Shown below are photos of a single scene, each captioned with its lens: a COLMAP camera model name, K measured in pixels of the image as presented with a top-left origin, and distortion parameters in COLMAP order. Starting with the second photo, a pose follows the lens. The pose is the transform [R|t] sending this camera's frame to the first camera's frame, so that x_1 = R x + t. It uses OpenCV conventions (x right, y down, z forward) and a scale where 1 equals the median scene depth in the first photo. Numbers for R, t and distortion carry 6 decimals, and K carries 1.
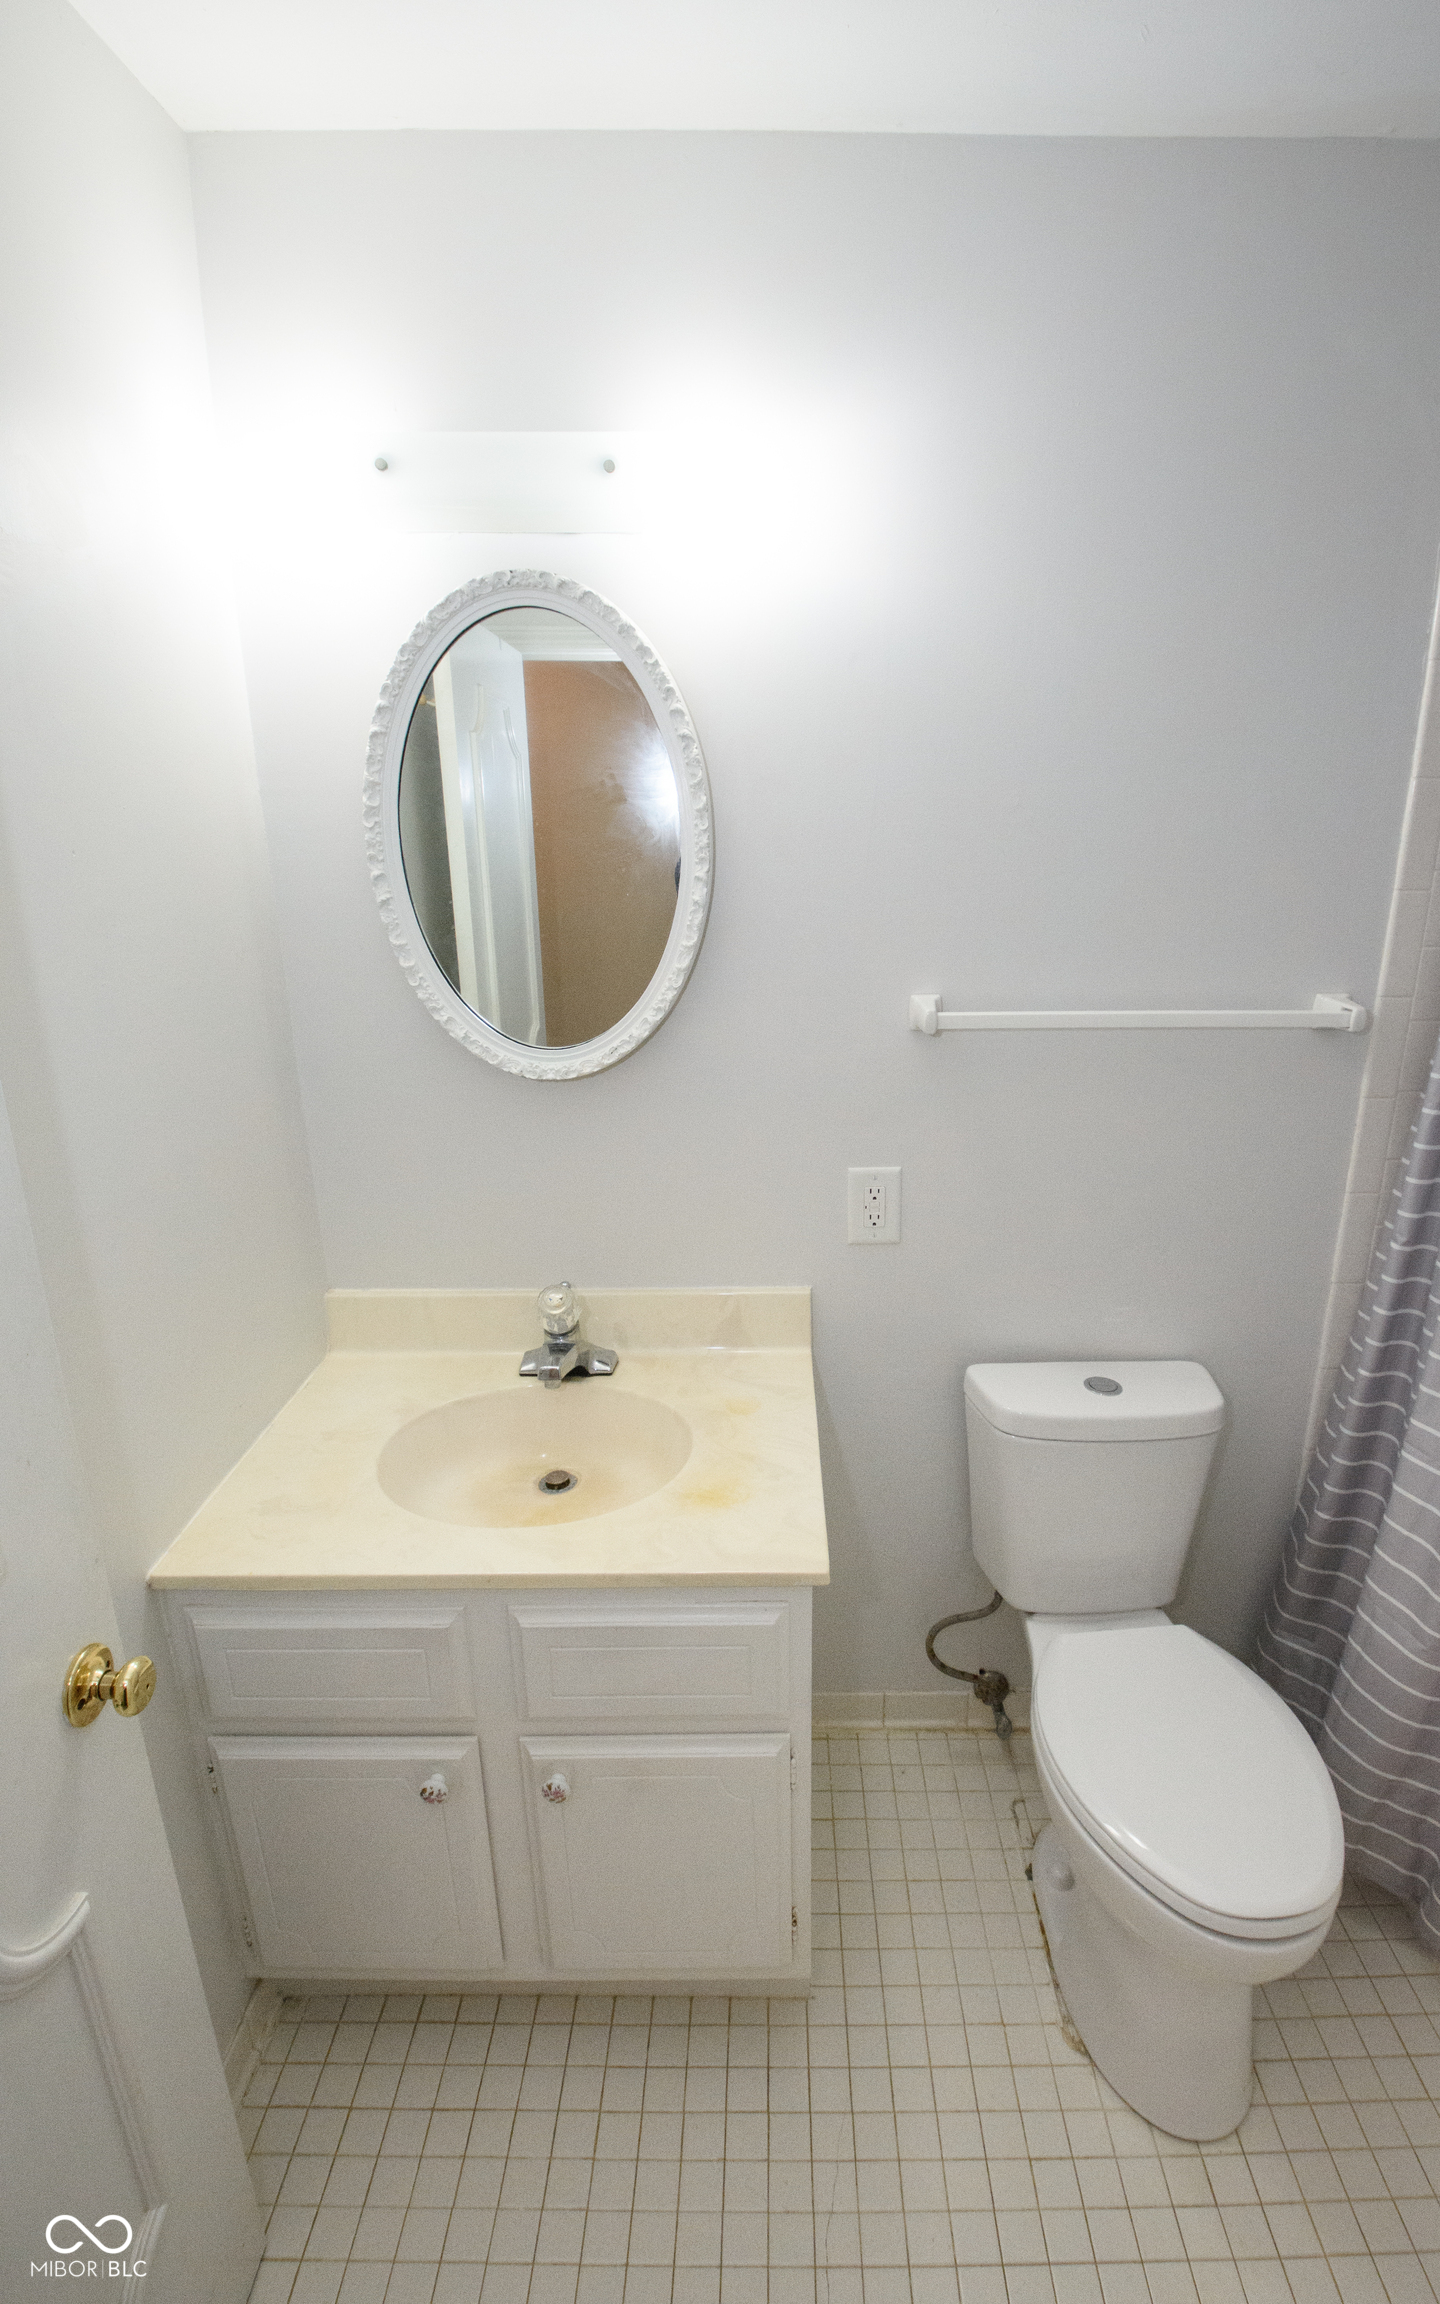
lens RADIAL K [[1093.5, 0, 773.9], [0, 1093.5, 1143.7], [0, 0, 1]] dist [0.017394, -0.034124]
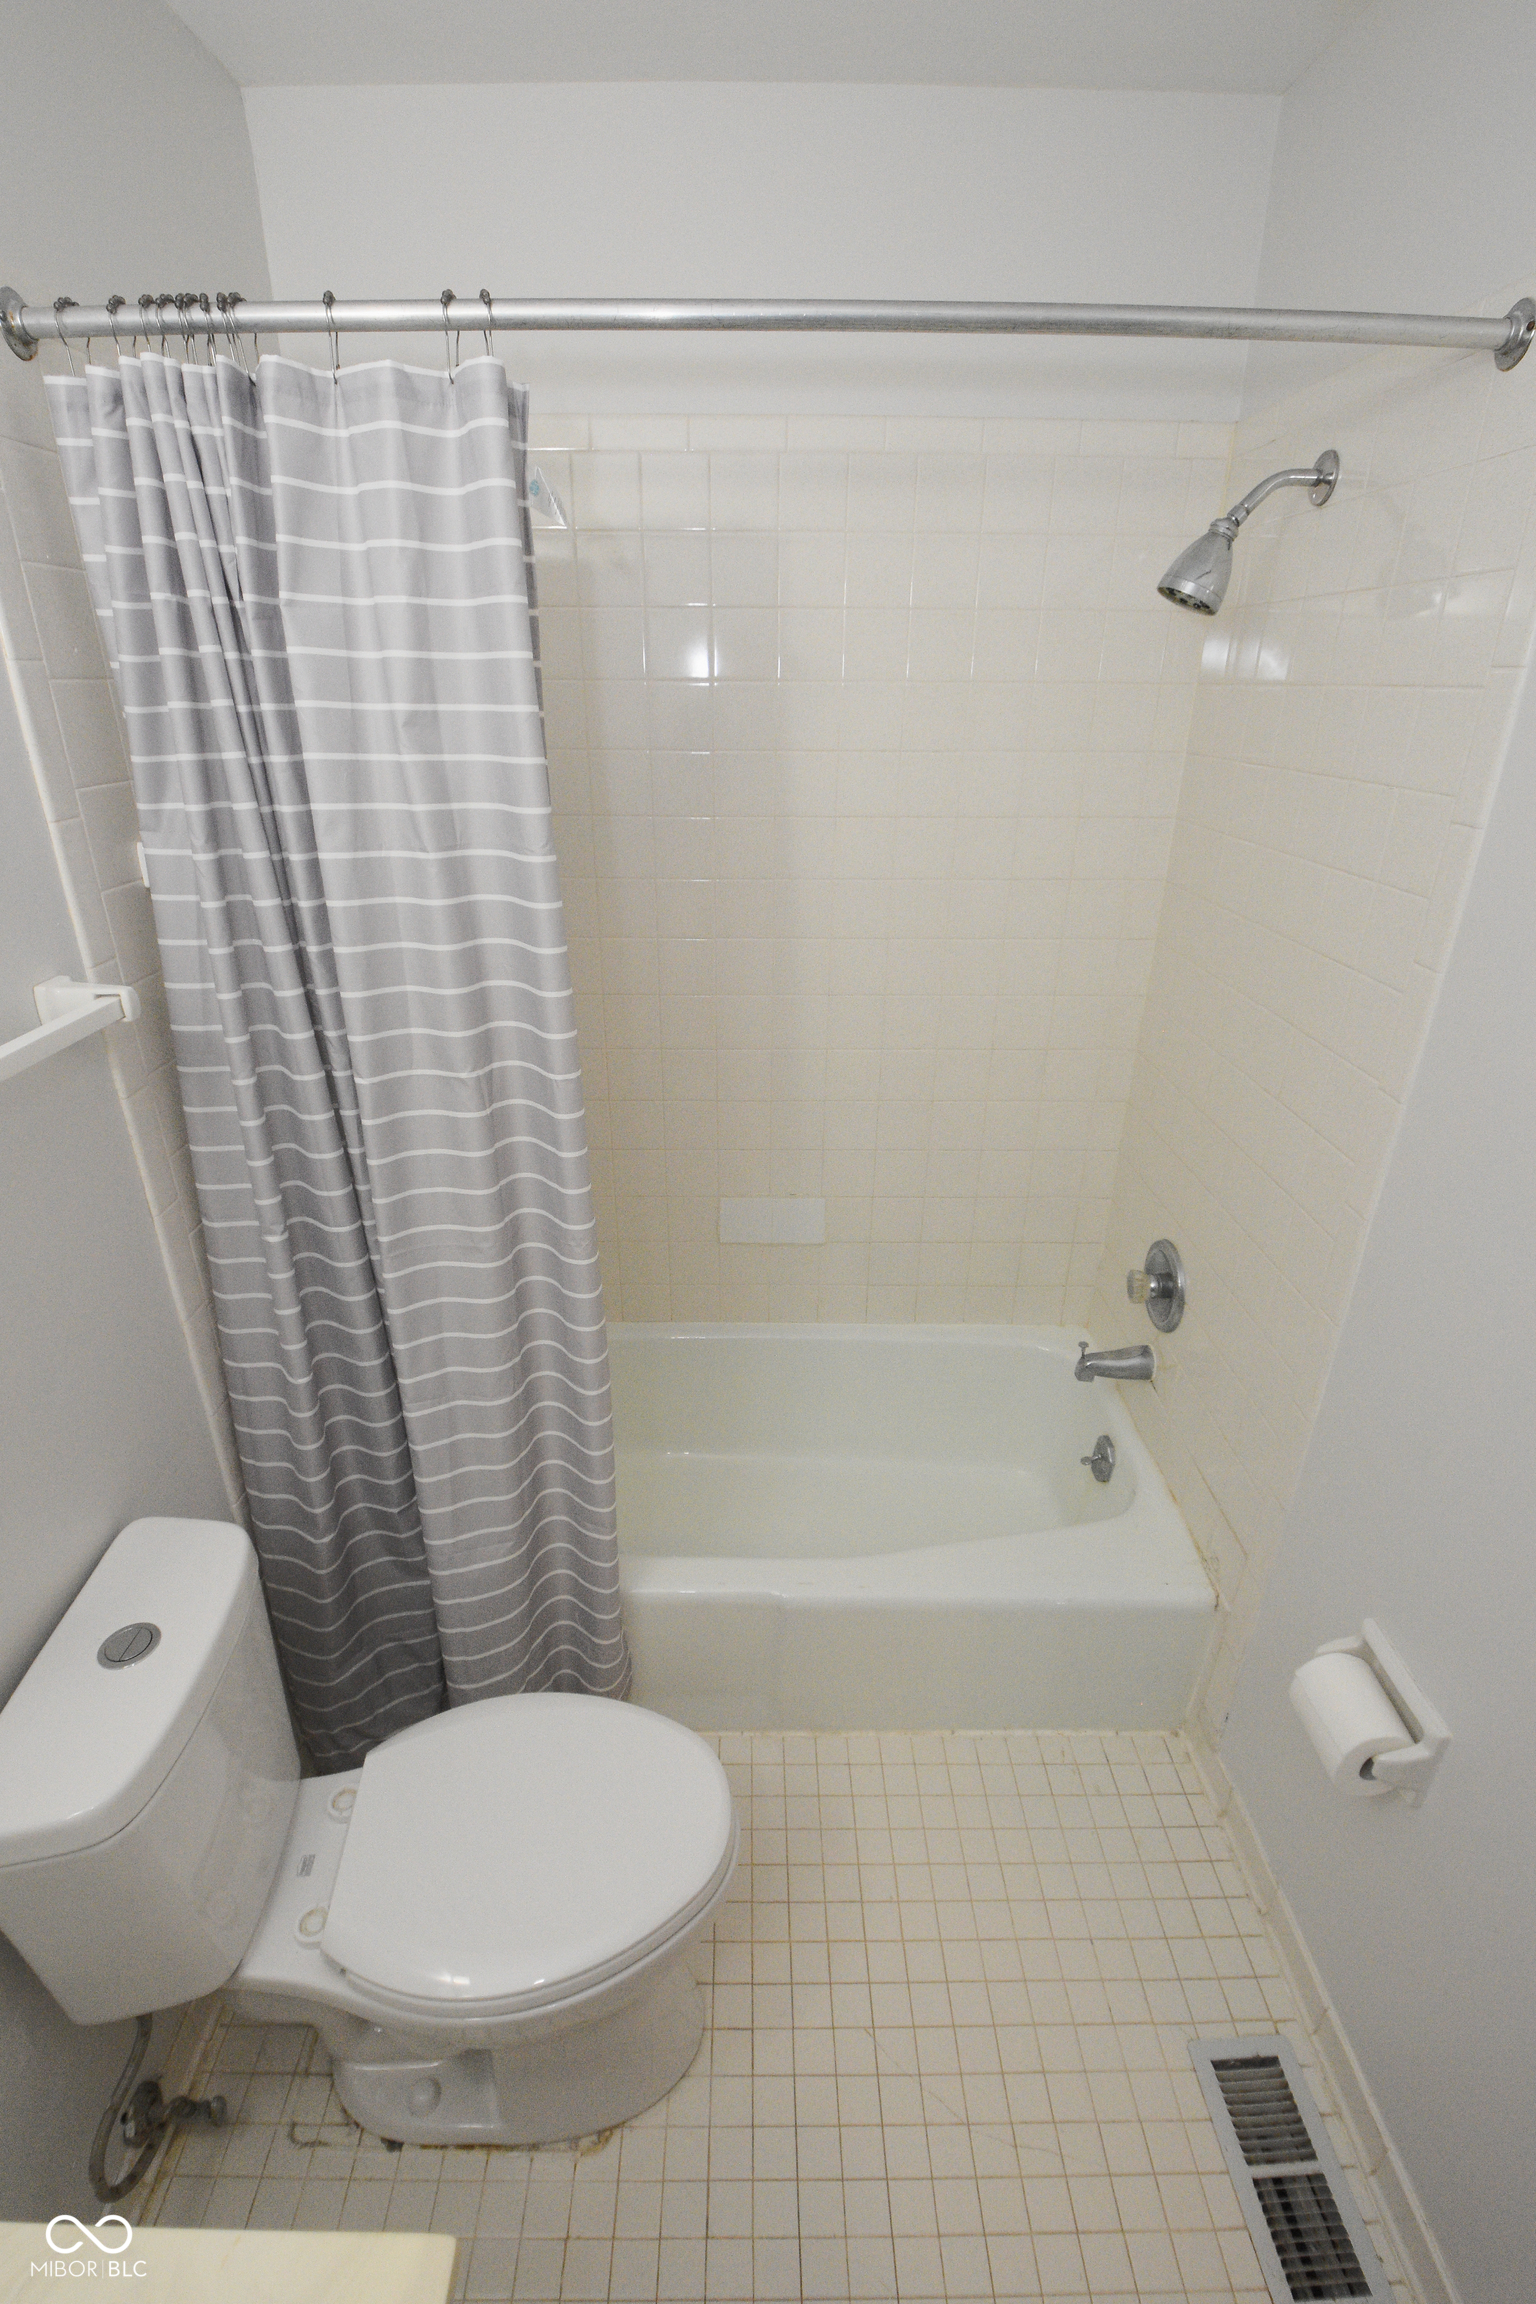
lens RADIAL K [[1030.9, 0, 768.0], [0, 1030.9, 1152.0], [0, 0, 1]] dist [-0.001456, -0.019825]
pose [[-0.015486, -0.423770, 0.905637, -0.135443], [0.285210, 0.866245, 0.410214, -0.187904], [-0.958340, 0.264649, 0.107449, 0.543214]]
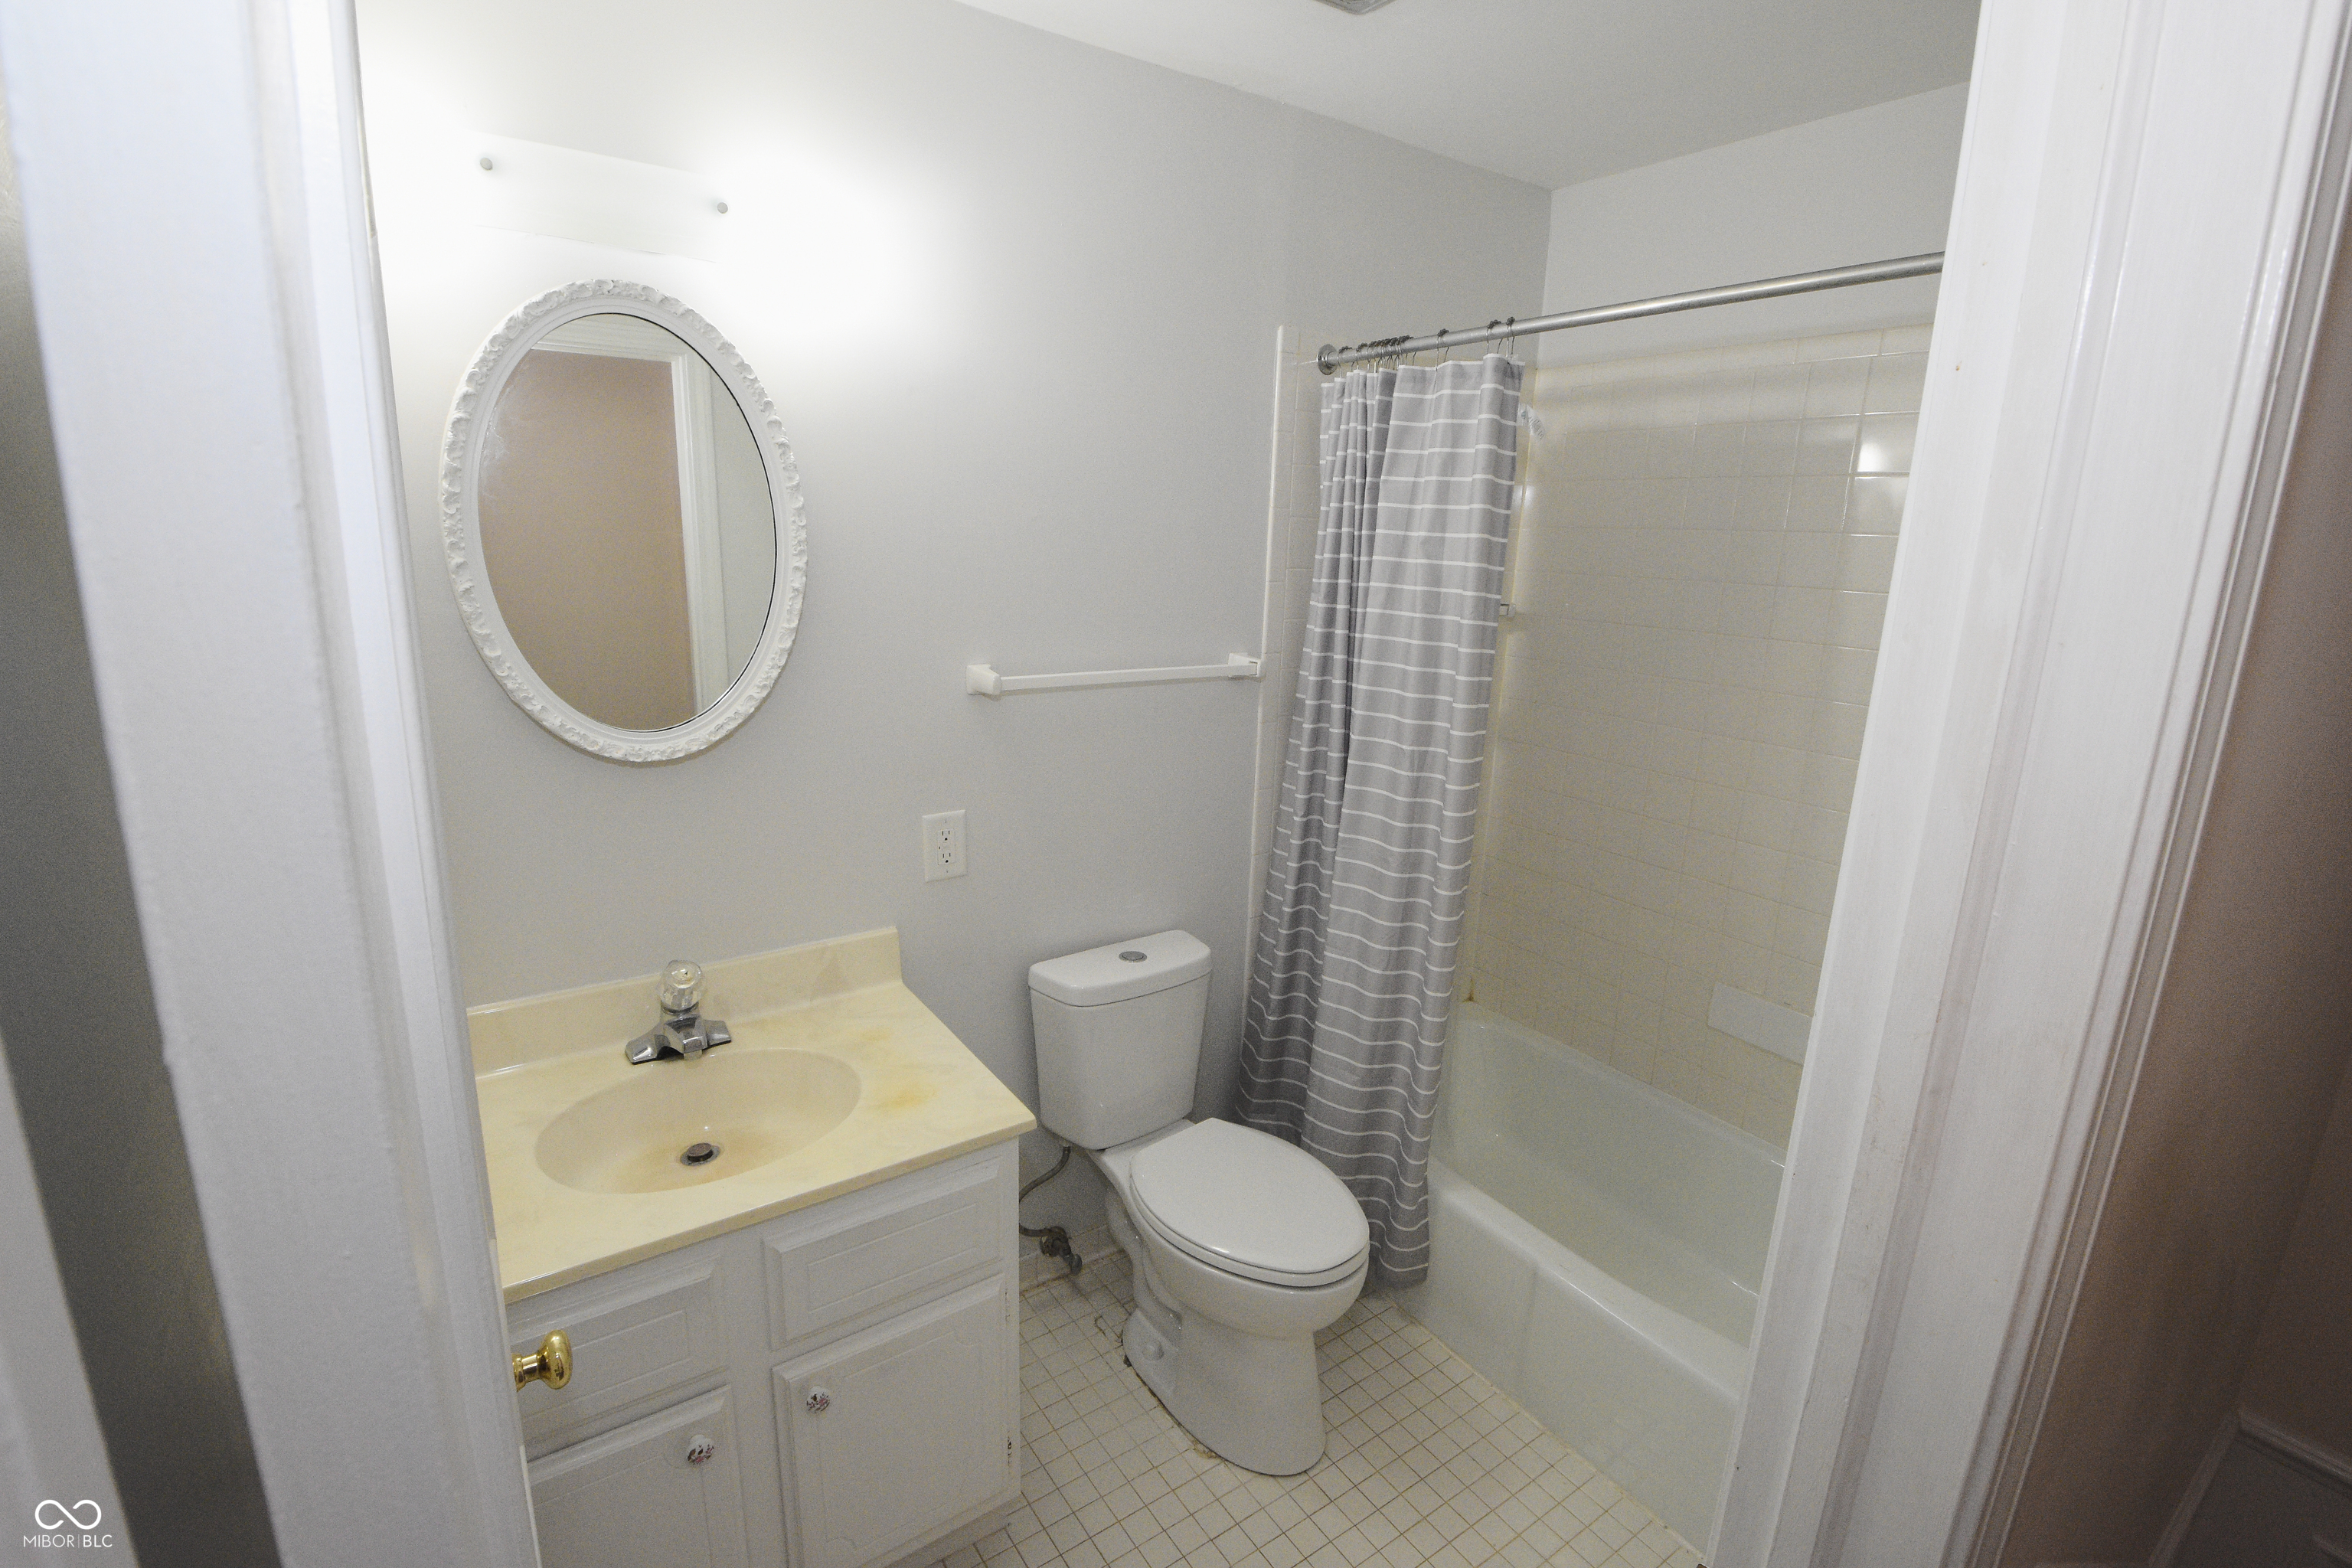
lens RADIAL K [[1052.4, 0, 1176.0], [0, 1052.4, 784.0], [0, 0, 1]] dist [-0.001456, -0.019825]
pose [[0.818770, -0.106152, 0.564223, -0.370629], [0.138118, 0.990315, -0.014113, 0.045301], [-0.557260, 0.089484, 0.825502, -0.088576]]
